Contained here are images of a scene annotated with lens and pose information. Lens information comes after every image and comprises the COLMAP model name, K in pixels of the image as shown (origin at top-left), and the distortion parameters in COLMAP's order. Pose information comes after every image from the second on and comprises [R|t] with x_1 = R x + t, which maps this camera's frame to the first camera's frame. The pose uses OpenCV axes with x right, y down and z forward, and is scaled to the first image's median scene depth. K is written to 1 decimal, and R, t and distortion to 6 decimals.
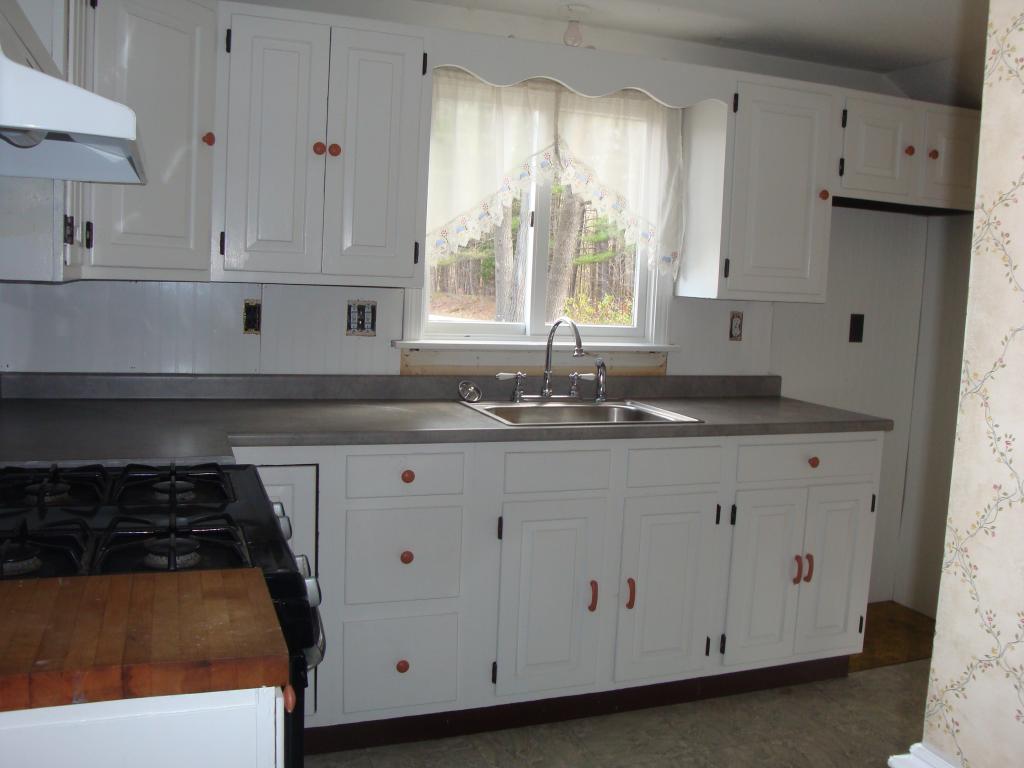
lens RADIAL K [[920.4, 0, 512.7], [0, 920.4, 368.3], [0, 0, 1]] dist [-0.162442, 0.151880]
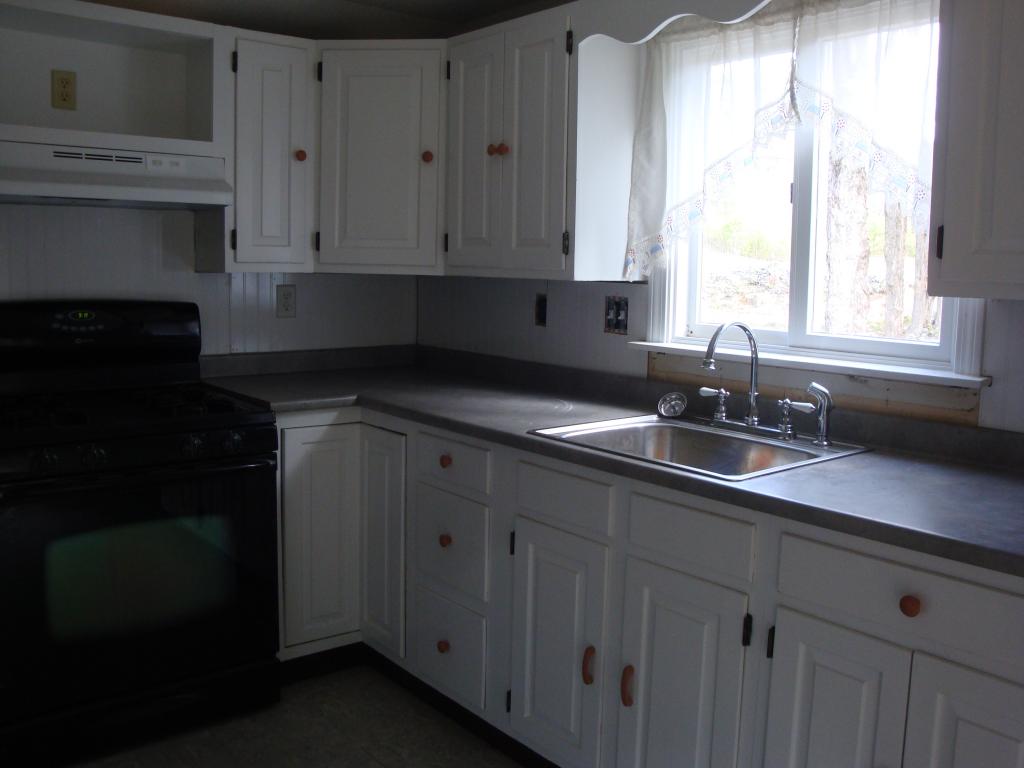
lens RADIAL K [[920.4, 0, 512.7], [0, 920.4, 368.3], [0, 0, 1]] dist [-0.162442, 0.151880]
pose [[0.333029, 0.070135, -0.940305, 0.681263], [-0.094708, 0.994675, 0.040648, -0.028295], [0.938148, 0.075517, 0.337898, 0.566310]]
